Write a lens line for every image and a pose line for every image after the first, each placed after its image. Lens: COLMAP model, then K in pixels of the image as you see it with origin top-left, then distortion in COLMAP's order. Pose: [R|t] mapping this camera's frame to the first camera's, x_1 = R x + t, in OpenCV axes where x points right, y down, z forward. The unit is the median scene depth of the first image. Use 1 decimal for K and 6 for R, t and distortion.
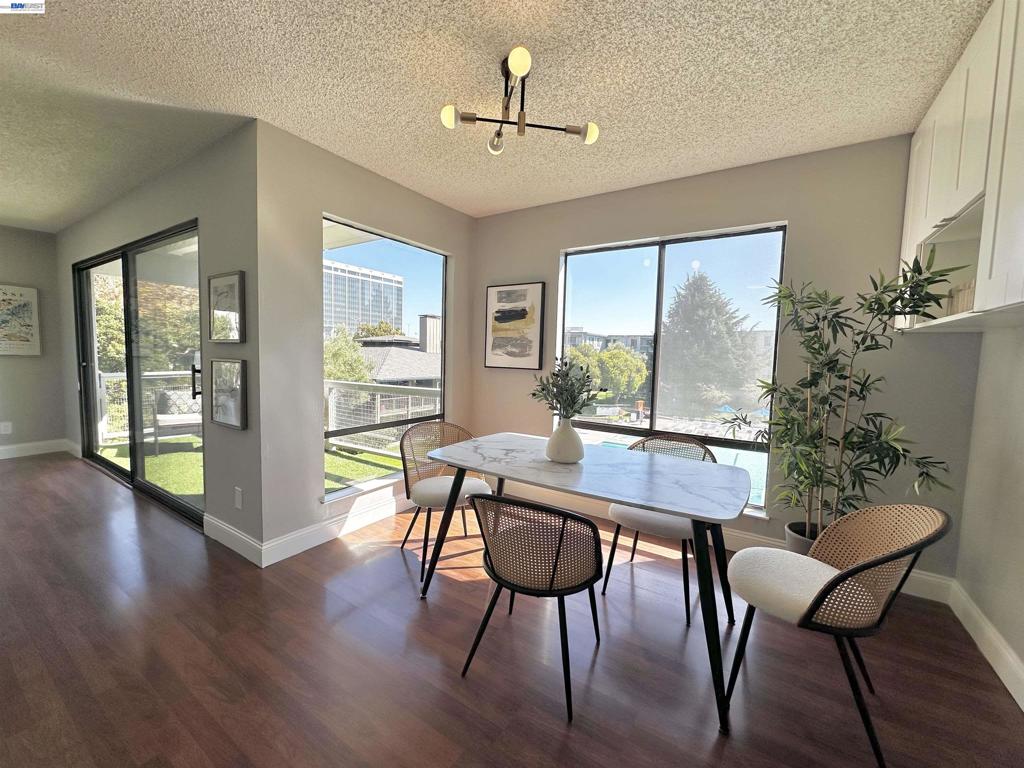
lens RADIAL K [[410.0, 0, 513.5], [0, 410.0, 376.7], [0, 0, 1]] dist [-0.002415, 0.001075]
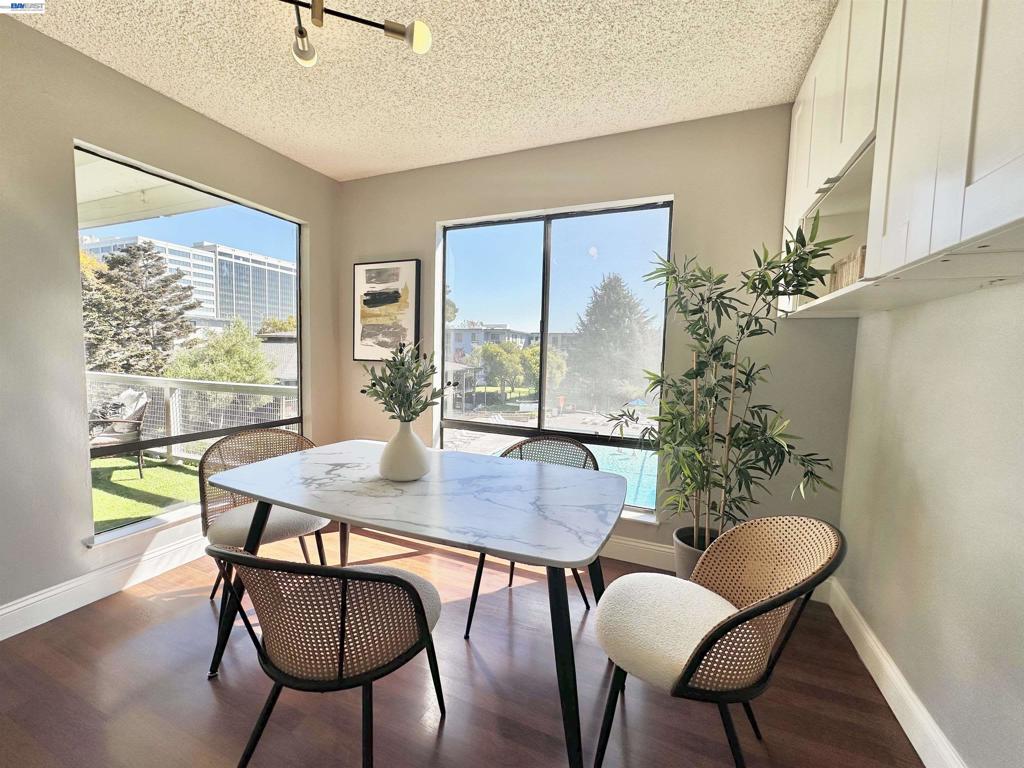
lens RADIAL K [[410.0, 0, 513.8], [0, 410.0, 374.6], [0, 0, 1]] dist [-0.002415, 0.001075]
pose [[0.983538, -0.009847, 0.180436, 0.179534], [0.009596, 0.999951, 0.002264, 0.012794], [-0.180449, -0.000495, 0.983584, 0.201608]]
